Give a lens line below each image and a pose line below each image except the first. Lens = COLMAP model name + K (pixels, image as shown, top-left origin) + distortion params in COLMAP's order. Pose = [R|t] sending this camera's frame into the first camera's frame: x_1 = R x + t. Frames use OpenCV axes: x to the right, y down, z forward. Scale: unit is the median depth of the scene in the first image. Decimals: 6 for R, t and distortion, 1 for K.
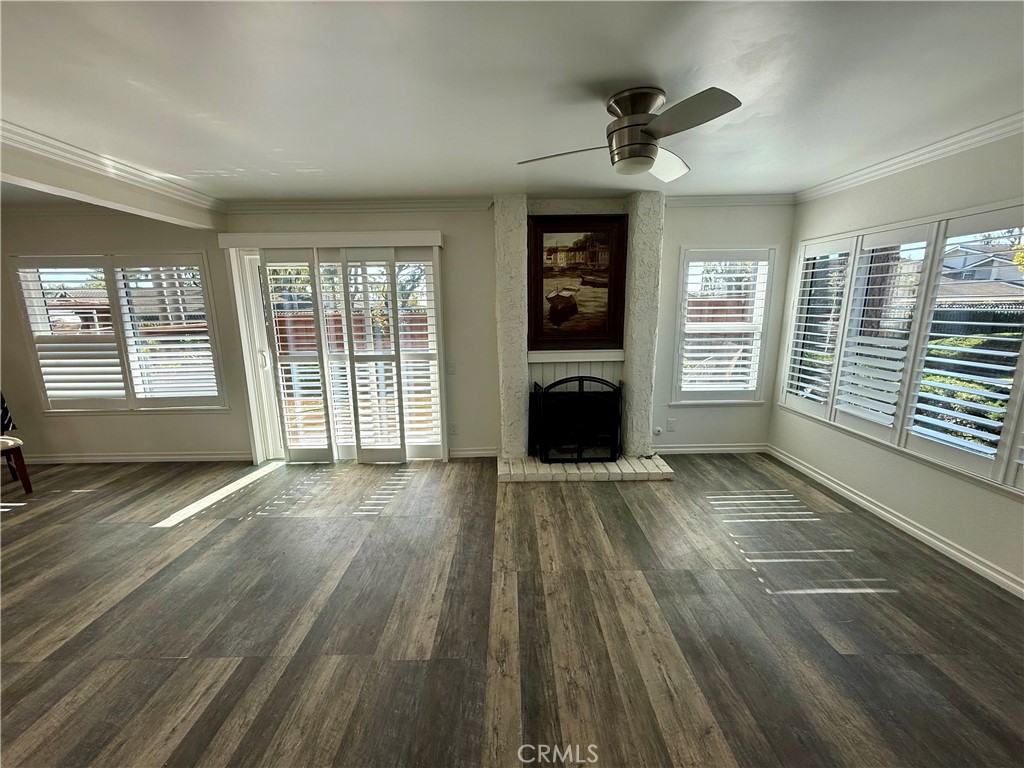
lens RADIAL K [[406.2, 0, 509.3], [0, 406.2, 383.5], [0, 0, 1]] dist [-0.001441, -0.000045]
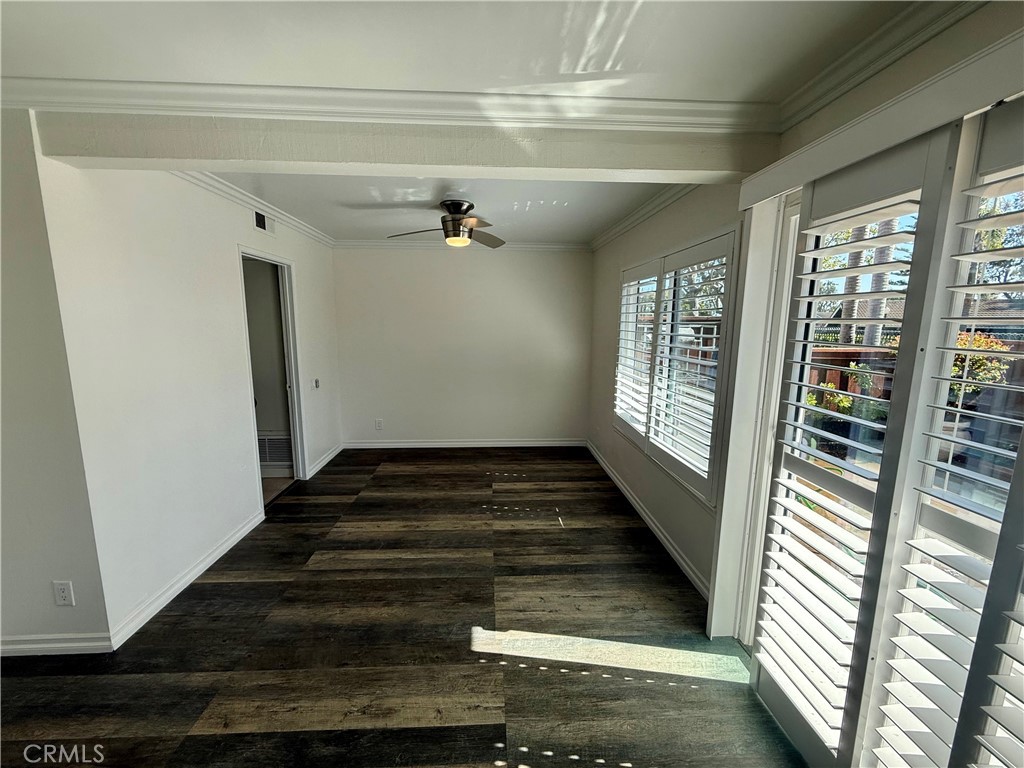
lens RADIAL K [[410.7, 0, 512.0], [0, 410.7, 384.0], [0, 0, 1]] dist [-0.000147, 0.000022]
pose [[0.045014, 0.160824, -0.985956, -0.197004], [-0.190947, 0.970145, 0.149527, -0.153174], [0.980568, 0.181534, 0.074378, 0.752942]]
